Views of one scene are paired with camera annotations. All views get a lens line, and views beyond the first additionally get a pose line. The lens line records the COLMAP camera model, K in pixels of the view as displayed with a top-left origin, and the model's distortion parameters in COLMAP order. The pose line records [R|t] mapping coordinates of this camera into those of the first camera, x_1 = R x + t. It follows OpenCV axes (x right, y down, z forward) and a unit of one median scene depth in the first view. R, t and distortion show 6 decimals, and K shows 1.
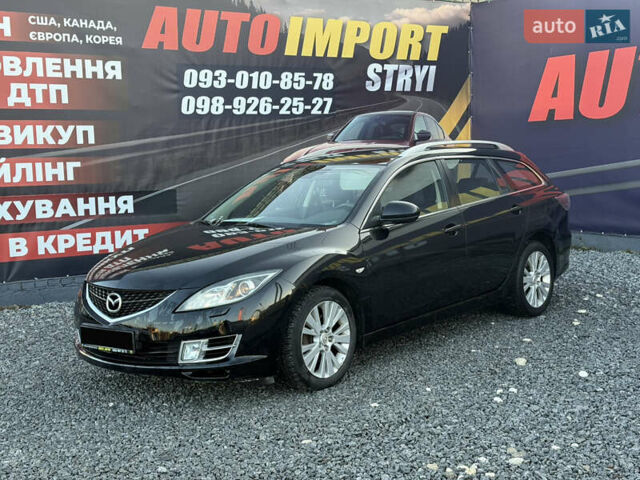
lens RADIAL K [[868.2, 0, 341.5], [0, 868.2, 234.2], [0, 0, 1]] dist [0.176359, 0.000000]
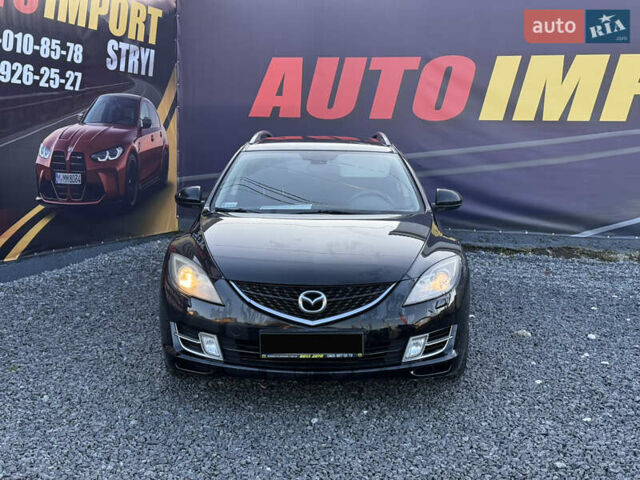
lens RADIAL K [[868.2, 0, 298.2], [0, 868.2, 231.8], [0, 0, 1]] dist [0.176359, 0.000000]
pose [[0.787410, -0.015613, 0.616232, -0.412009], [0.014168, 0.999873, 0.007229, 0.001194], [-0.616267, 0.003038, 0.787531, 0.170584]]
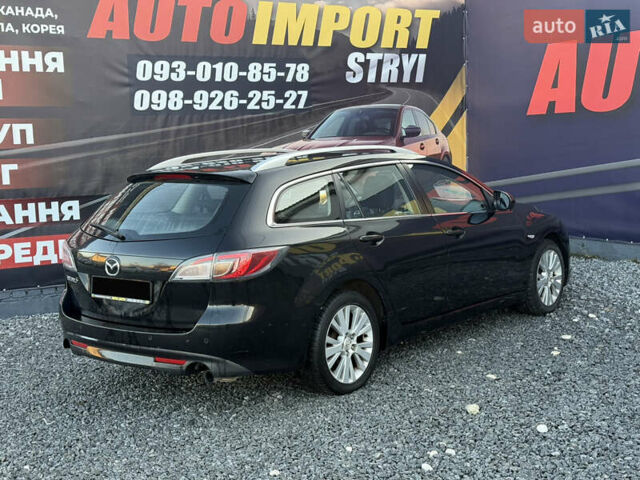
lens RADIAL K [[868.2, 0, 334.3], [0, 868.2, 234.6], [0, 0, 1]] dist [0.176359, 0.000000]
pose [[0.998686, -0.001293, -0.051223, 0.067161], [0.001863, 0.999937, 0.011077, -0.016928], [0.051205, -0.011157, 0.998626, 0.094534]]
